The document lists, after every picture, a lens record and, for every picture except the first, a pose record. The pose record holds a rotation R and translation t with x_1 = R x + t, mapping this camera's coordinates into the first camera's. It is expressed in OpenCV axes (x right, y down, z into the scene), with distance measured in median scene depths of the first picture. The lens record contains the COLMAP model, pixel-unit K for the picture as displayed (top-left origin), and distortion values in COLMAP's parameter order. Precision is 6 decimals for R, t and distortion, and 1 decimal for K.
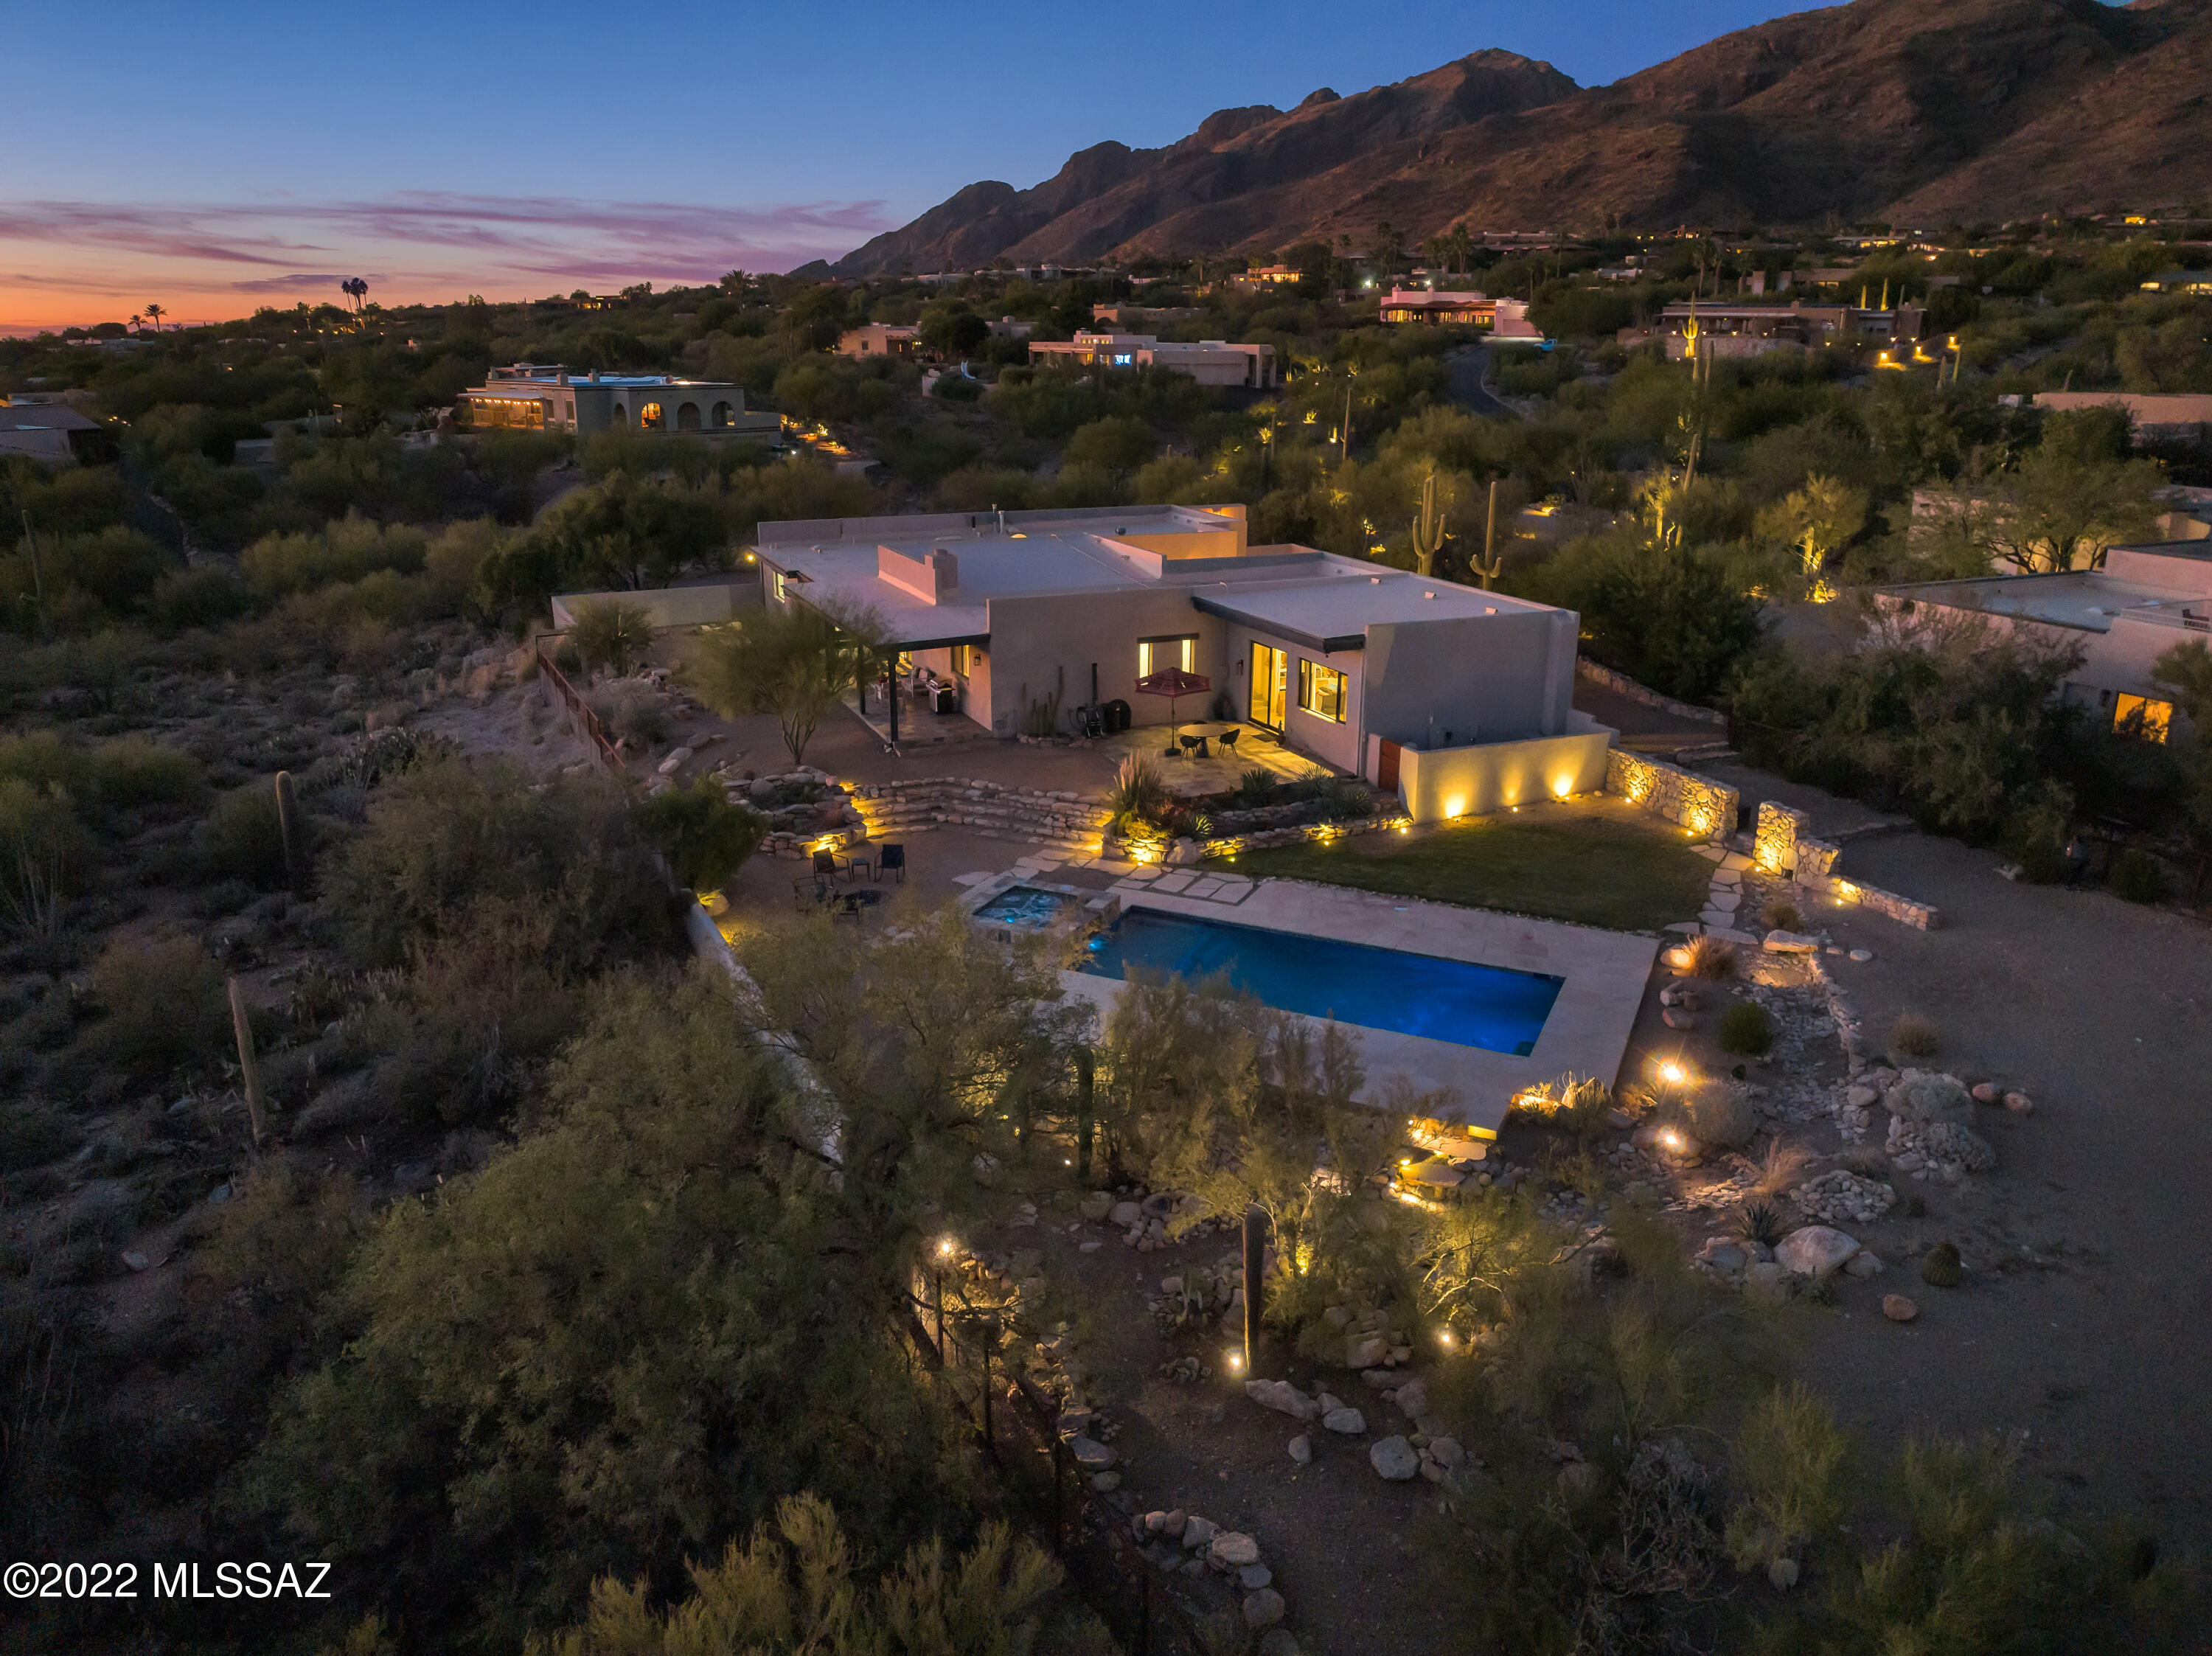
lens RADIAL K [[1557.6, 0, 1111.5], [0, 1557.6, 825.0], [0, 0, 1]] dist [-0.013468, -0.041063]
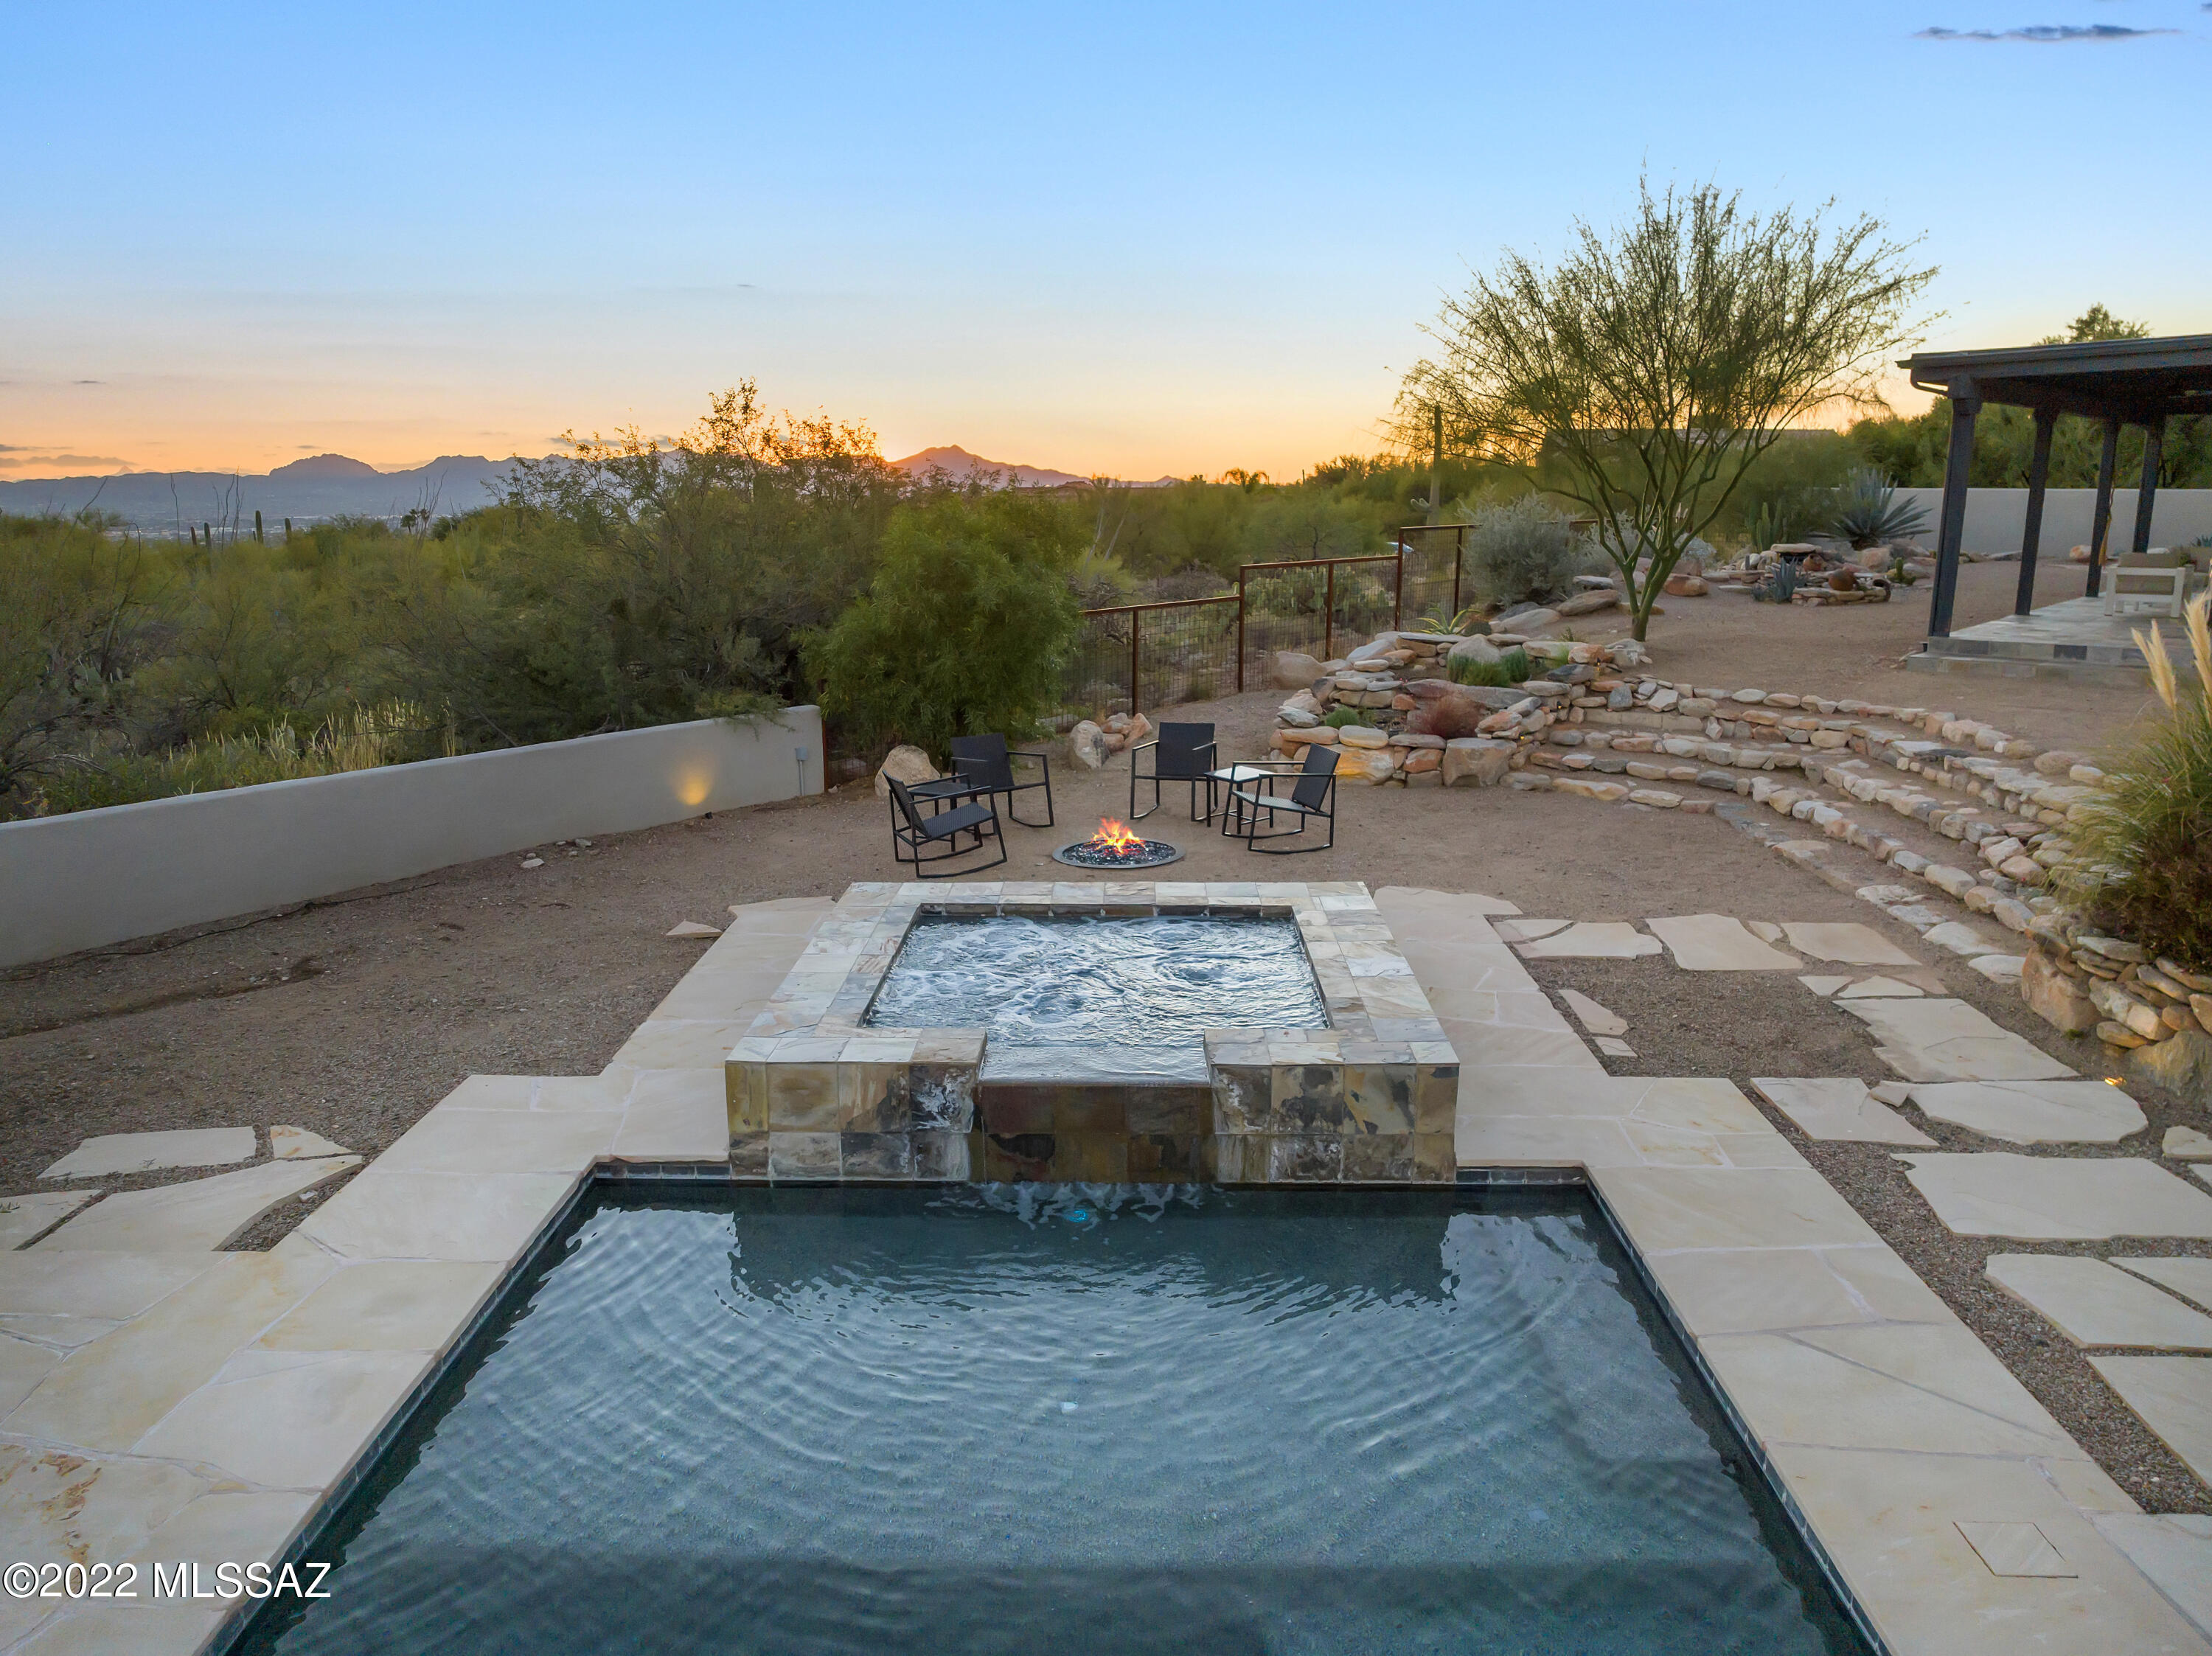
lens RADIAL K [[1557.6, 0, 1111.5], [0, 1557.6, 825.0], [0, 0, 1]] dist [-0.013468, -0.041063]
pose [[0.401750, 0.191195, -0.895568, 0.136853], [-0.272956, 0.958510, 0.082185, 0.013197], [0.874123, 0.211433, 0.437269, 0.820483]]
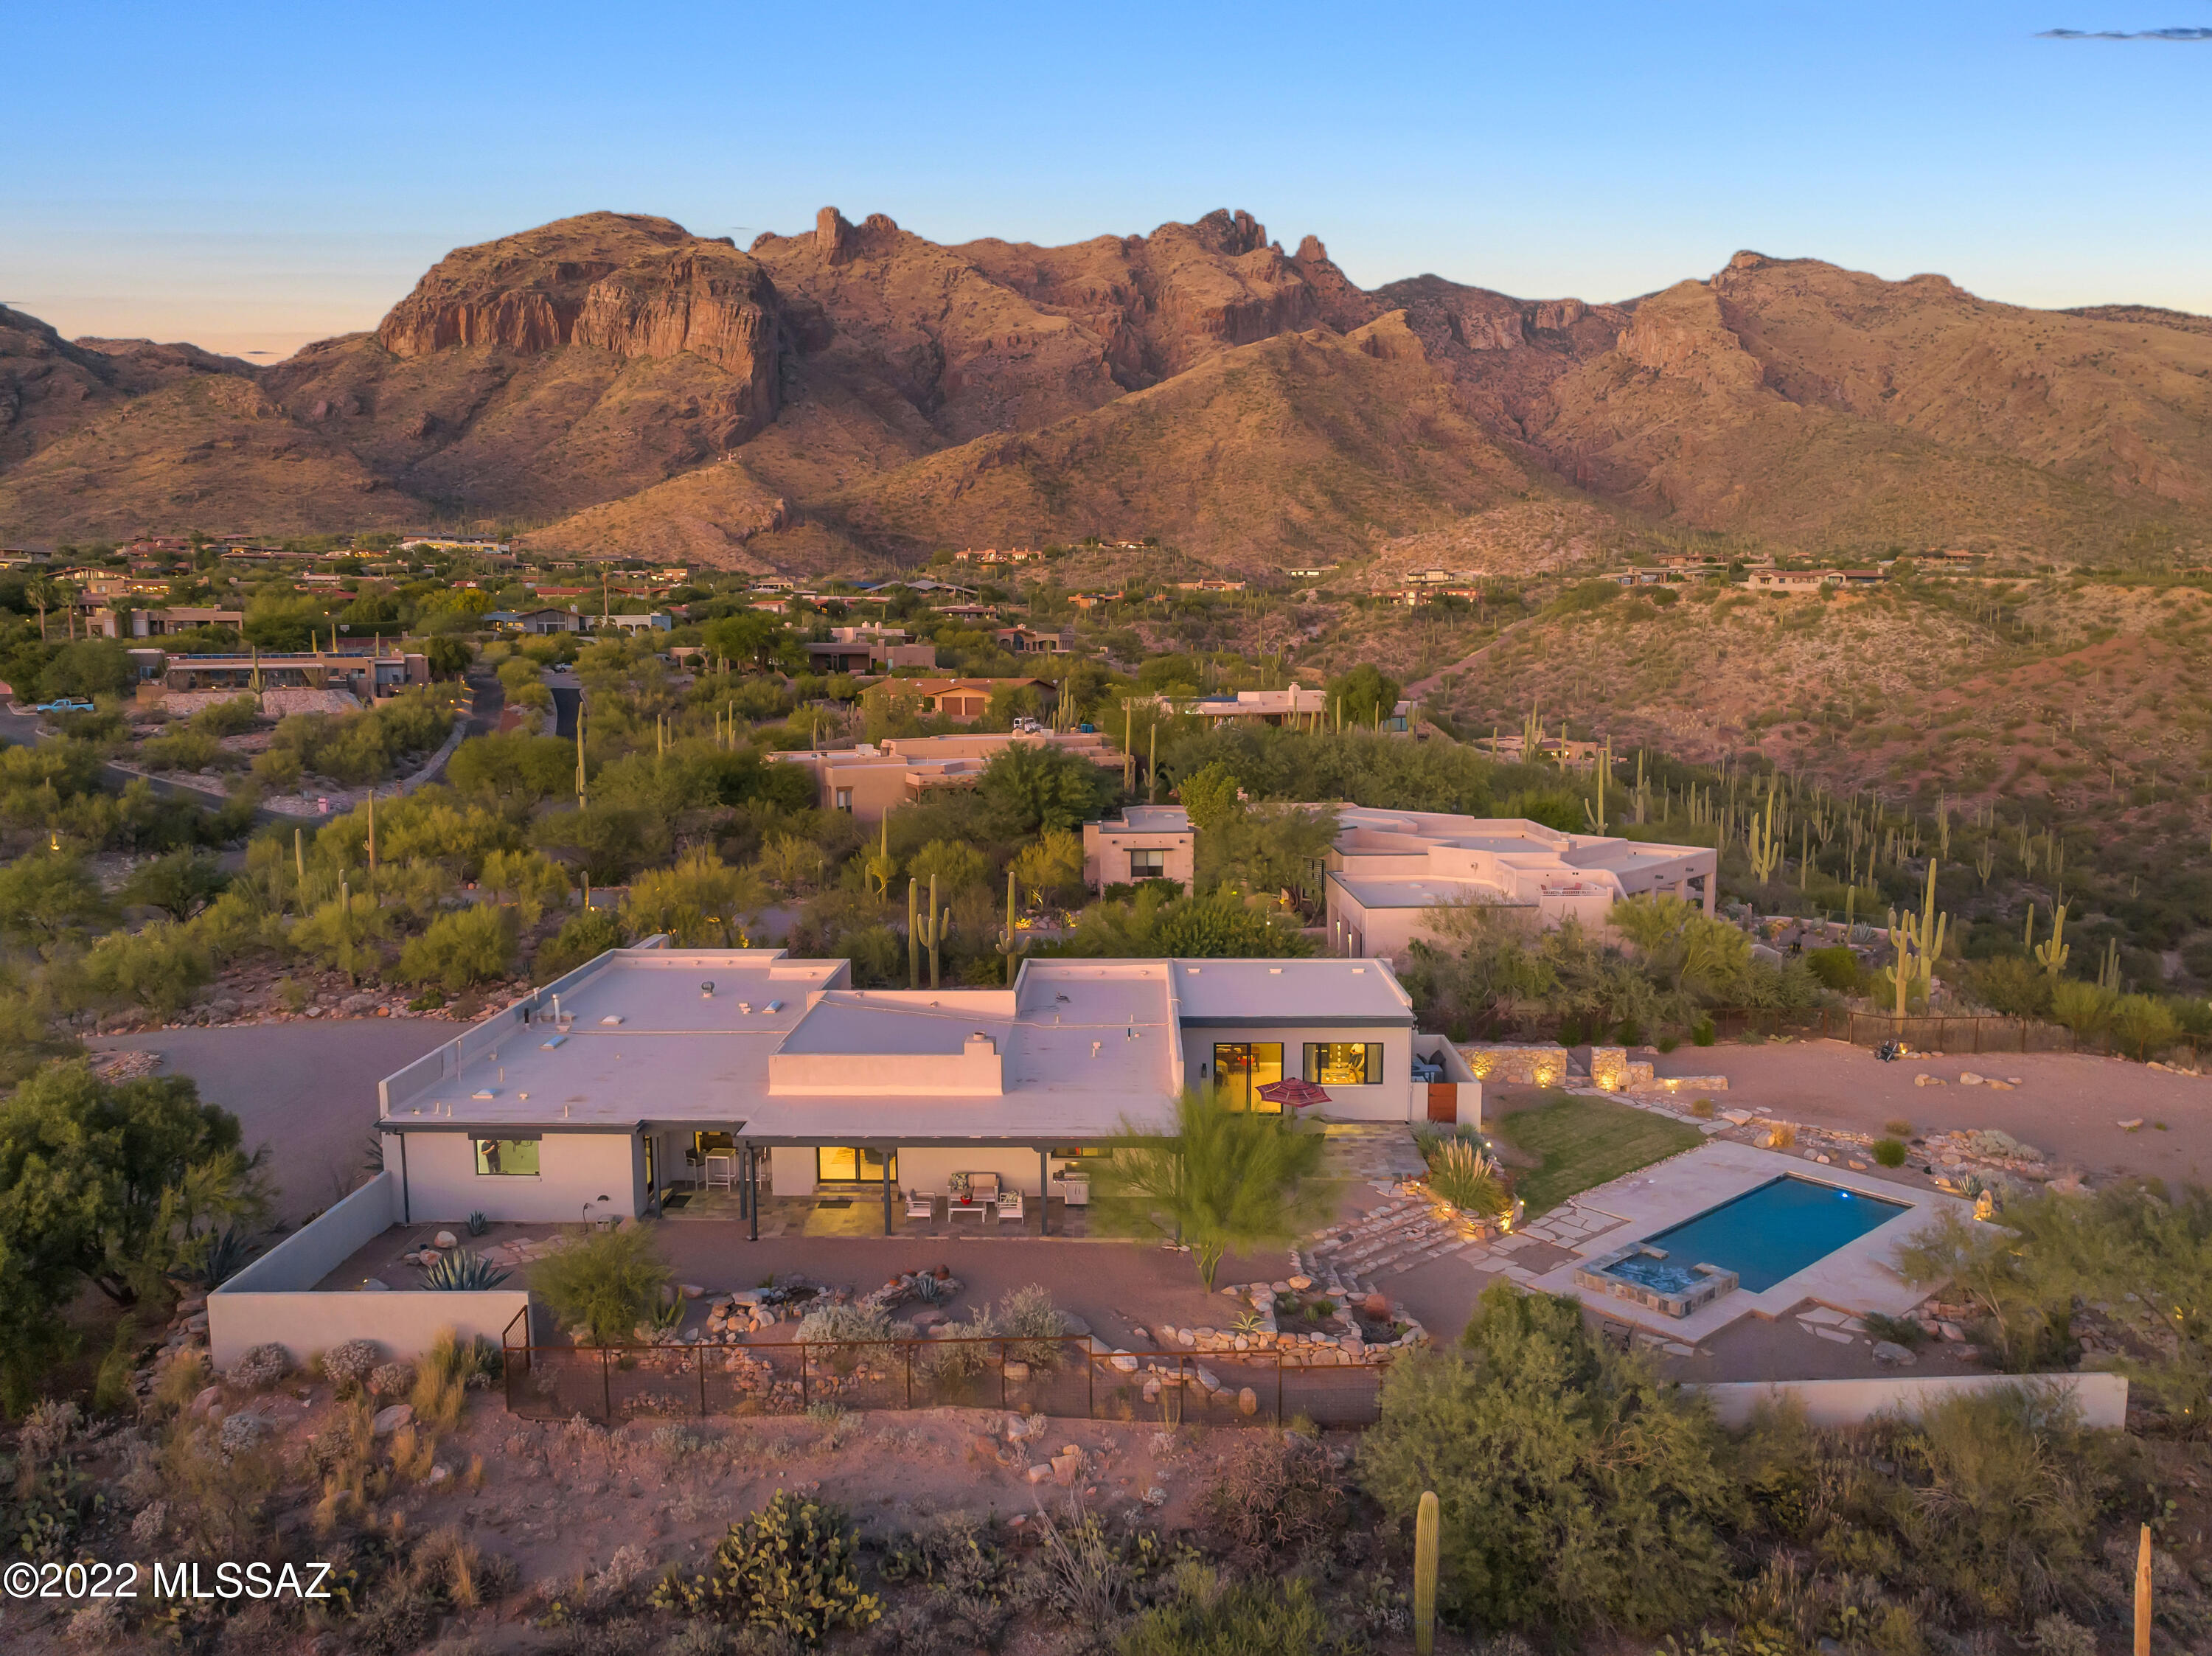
lens RADIAL K [[1557.6, 0, 1111.5], [0, 1557.6, 825.0], [0, 0, 1]] dist [-0.013468, -0.041063]
pose [[0.419751, -0.110633, 0.900871, -1.140593], [0.280875, 0.959656, -0.013018, -0.341910], [-0.863087, 0.258496, 0.433891, 0.693576]]
